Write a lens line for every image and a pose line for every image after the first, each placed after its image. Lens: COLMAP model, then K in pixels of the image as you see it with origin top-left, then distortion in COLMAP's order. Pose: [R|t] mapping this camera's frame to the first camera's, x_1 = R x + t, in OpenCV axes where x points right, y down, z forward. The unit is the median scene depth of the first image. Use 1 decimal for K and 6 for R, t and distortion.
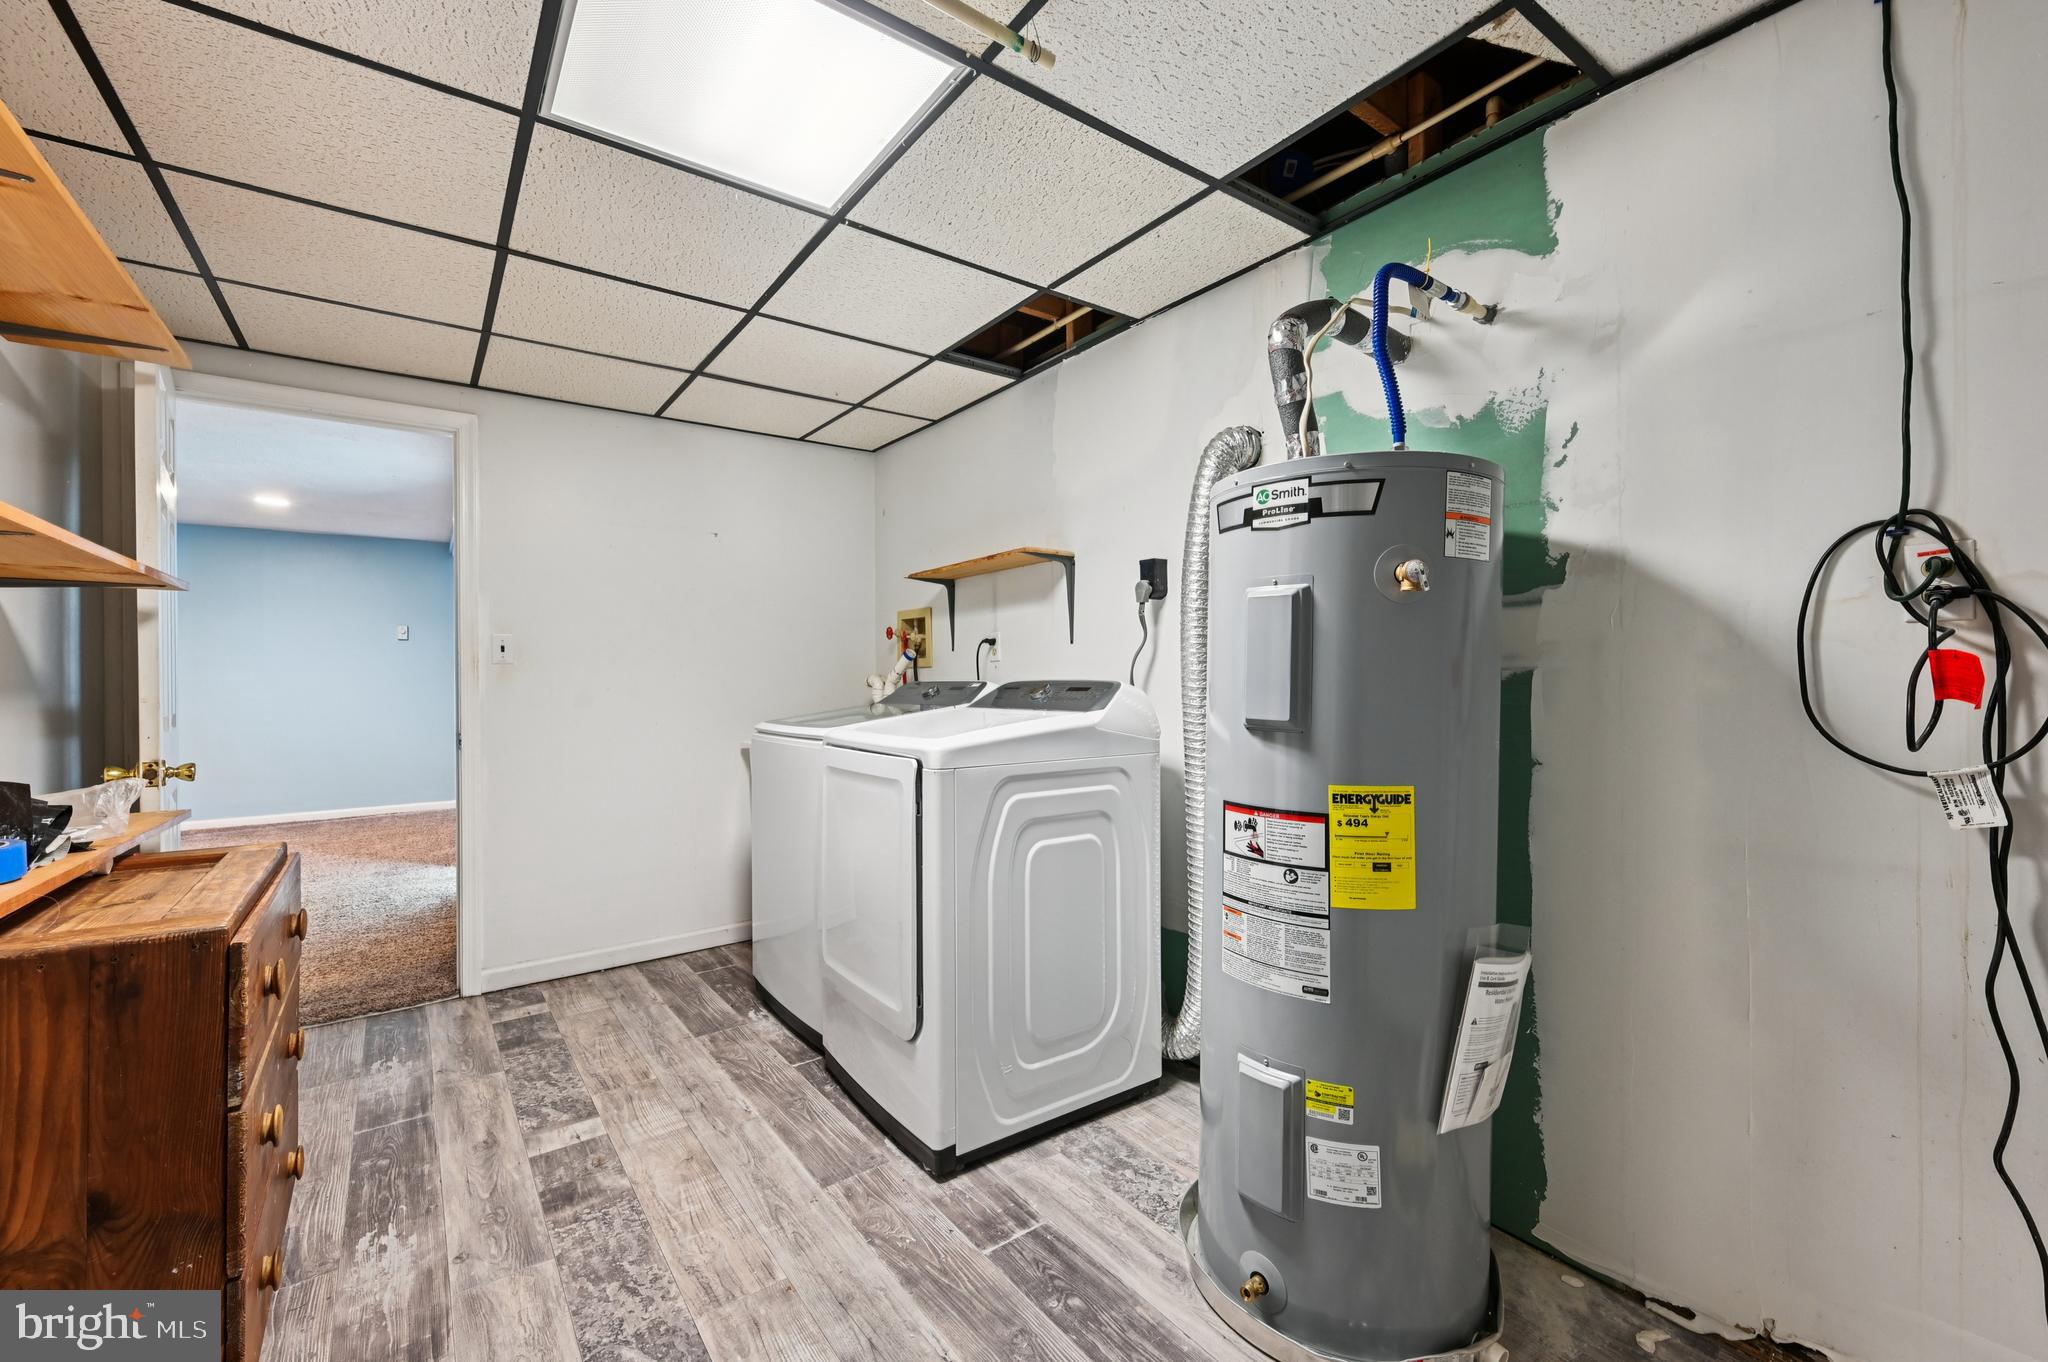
lens RADIAL K [[816.3, 0, 1030.6], [0, 816.3, 689.7], [0, 0, 1]] dist [-0.000828, -0.000419]
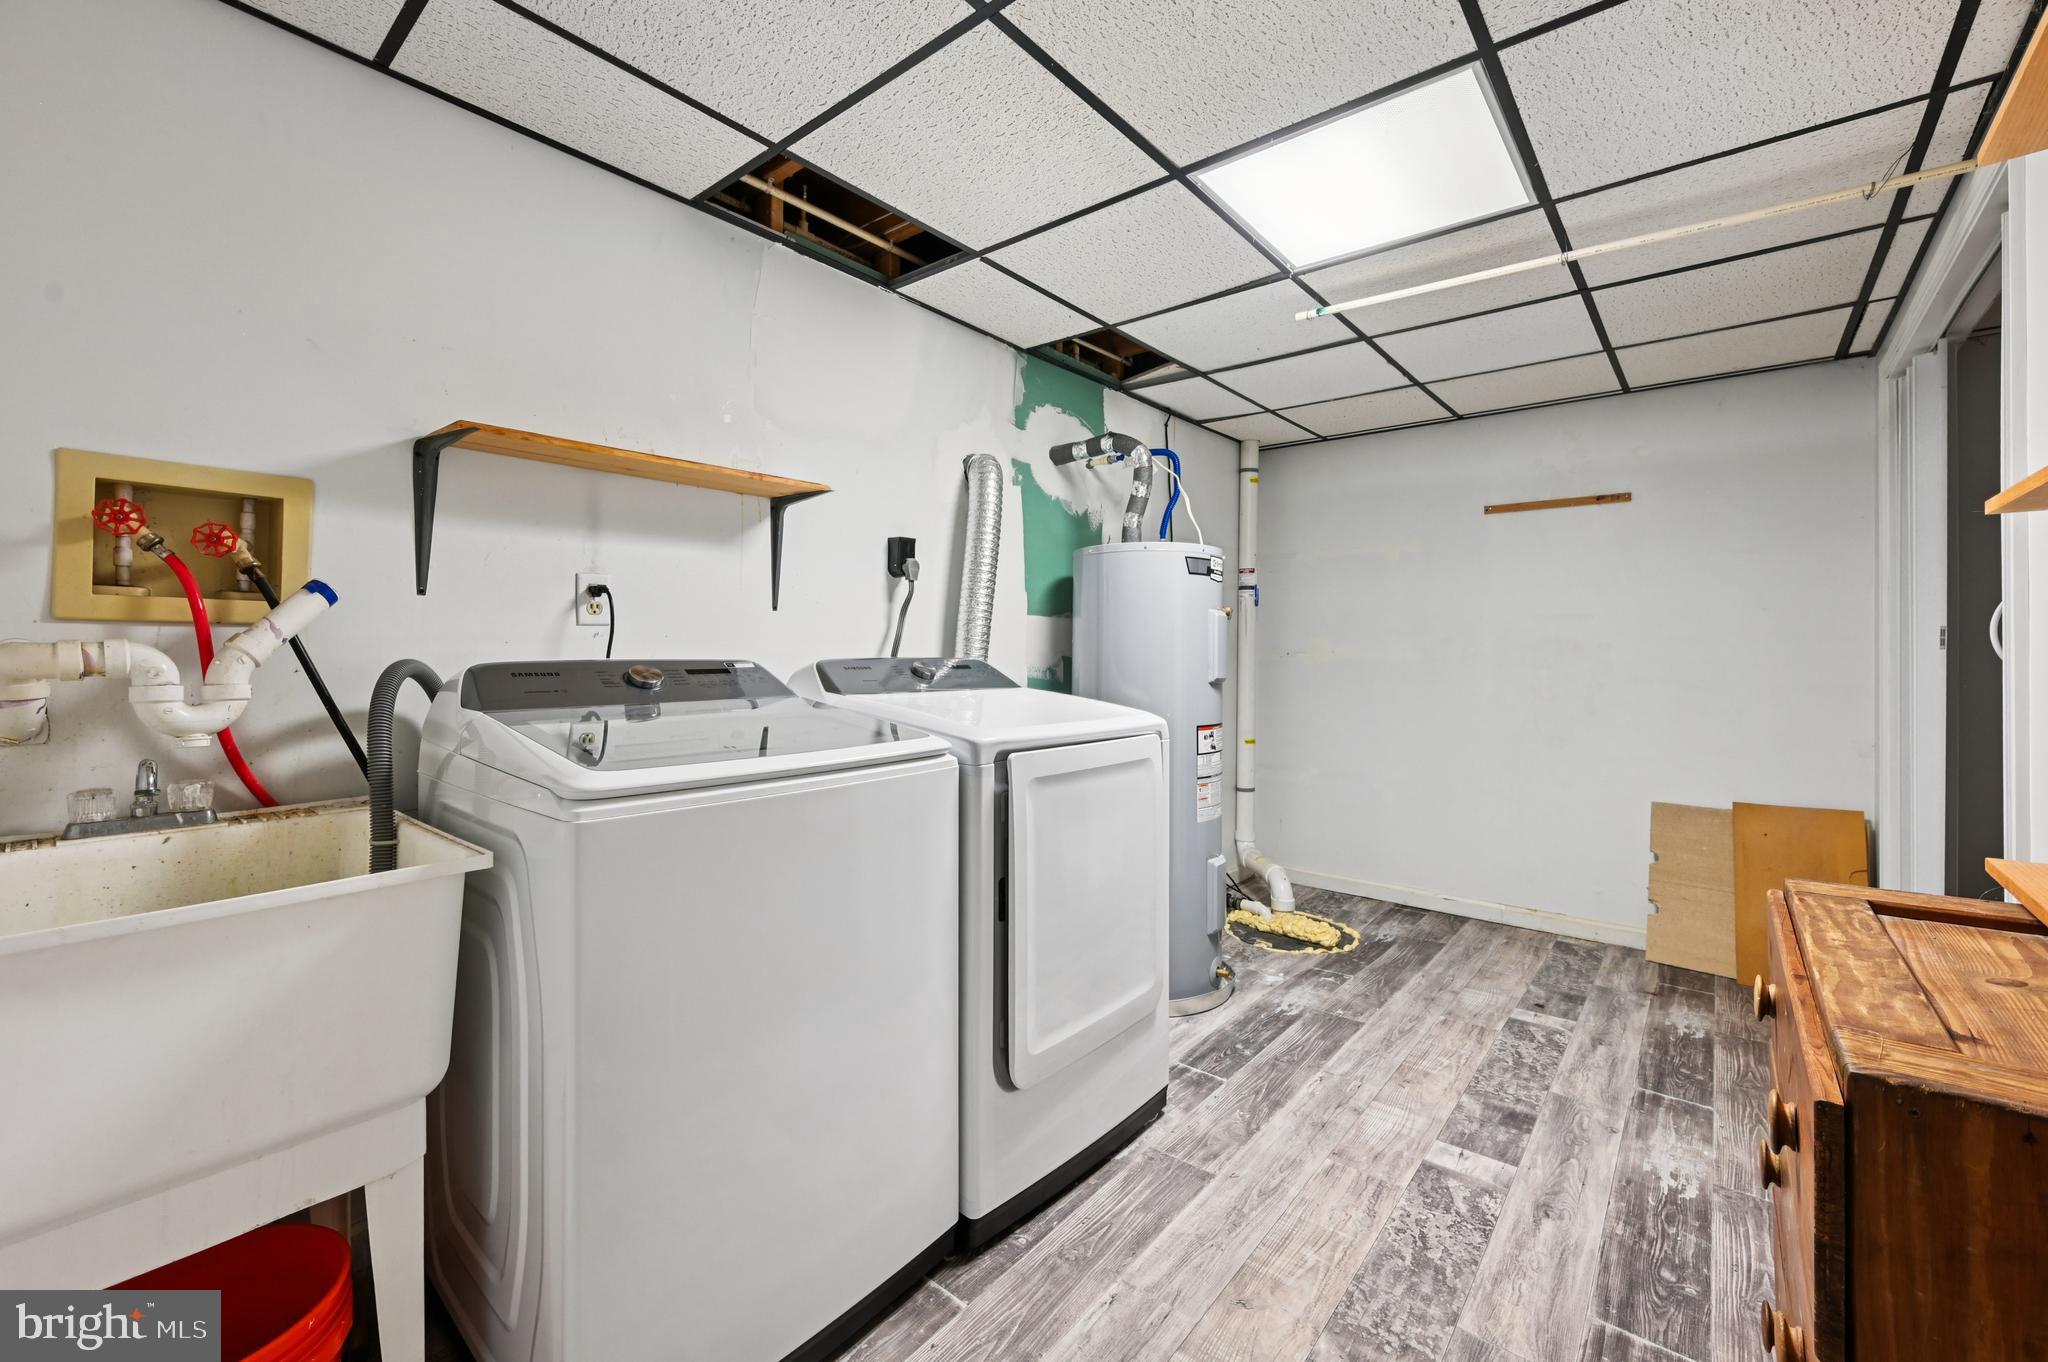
lens RADIAL K [[840.9, 0, 1025.2], [0, 840.9, 654.3], [0, 0, 1]] dist [-0.000317, 0.000005]
pose [[-0.222639, 0.001704, 0.974900, -1.358751], [0.007733, 0.999970, 0.000018, -0.021008], [-0.974870, 0.007543, -0.222645, 1.645914]]
